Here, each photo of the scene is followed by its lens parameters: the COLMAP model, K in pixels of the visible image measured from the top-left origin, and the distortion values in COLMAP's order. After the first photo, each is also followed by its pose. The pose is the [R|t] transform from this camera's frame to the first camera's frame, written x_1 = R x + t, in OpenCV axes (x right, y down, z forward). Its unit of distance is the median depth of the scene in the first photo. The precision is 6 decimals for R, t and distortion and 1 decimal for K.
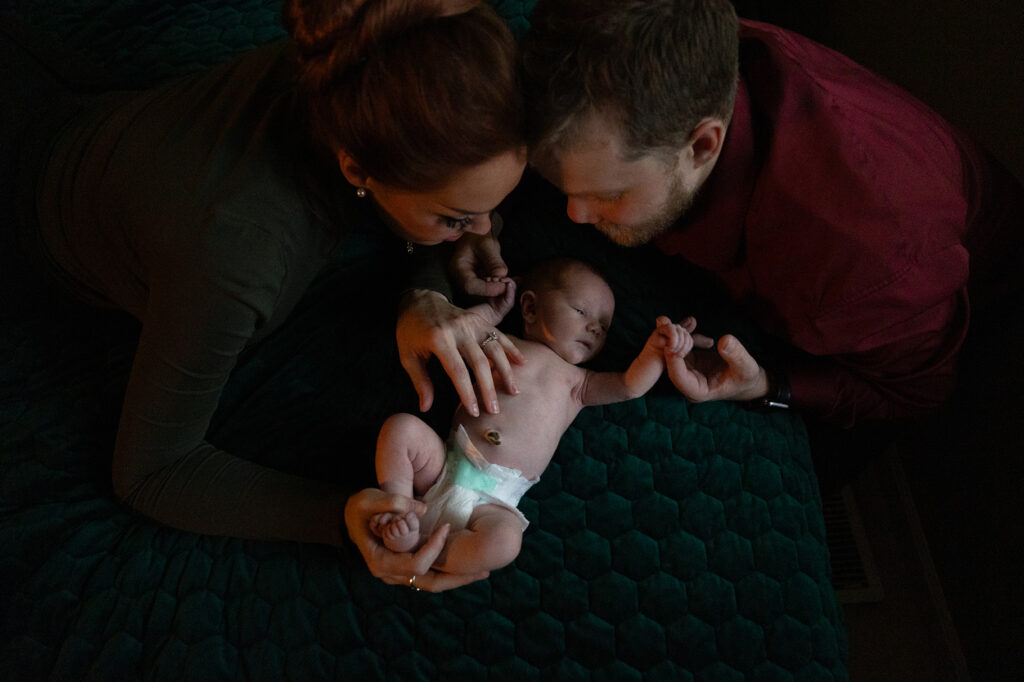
lens RADIAL K [[677.1, 0, 513.2], [0, 677.1, 382.9], [0, 0, 1]] dist [0.002899, -0.000029]
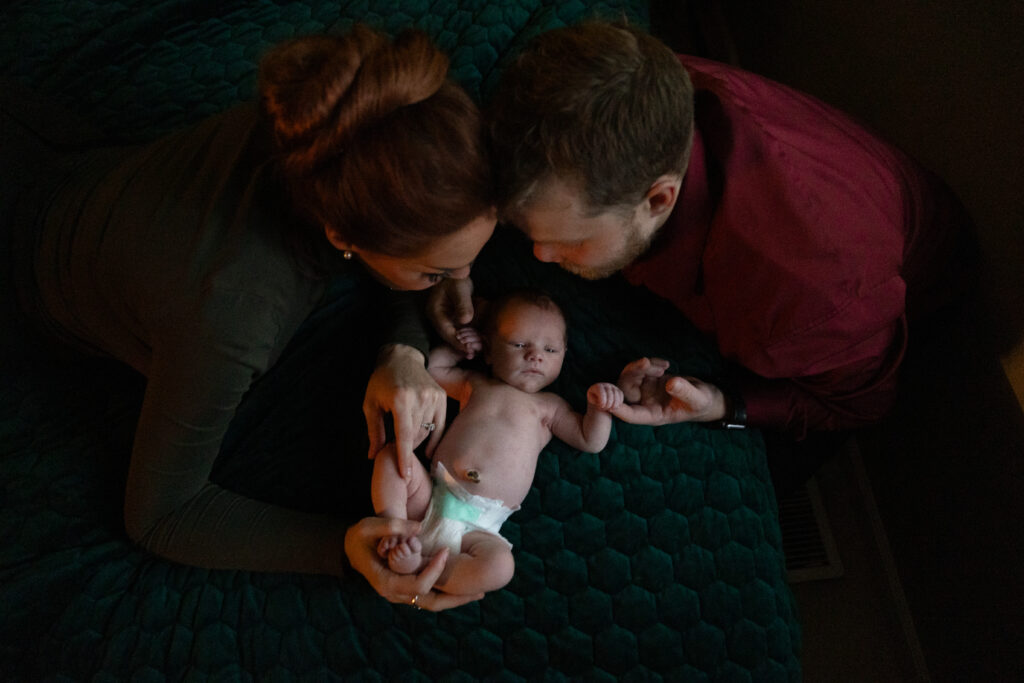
lens RADIAL K [[677.1, 0, 513.2], [0, 677.1, 383.4], [0, 0, 1]] dist [0.002899, -0.000029]
pose [[0.998818, -0.040387, 0.027043, 0.006103], [0.038734, 0.997500, 0.059098, -0.123184], [-0.029362, -0.057981, 0.997886, -0.082399]]
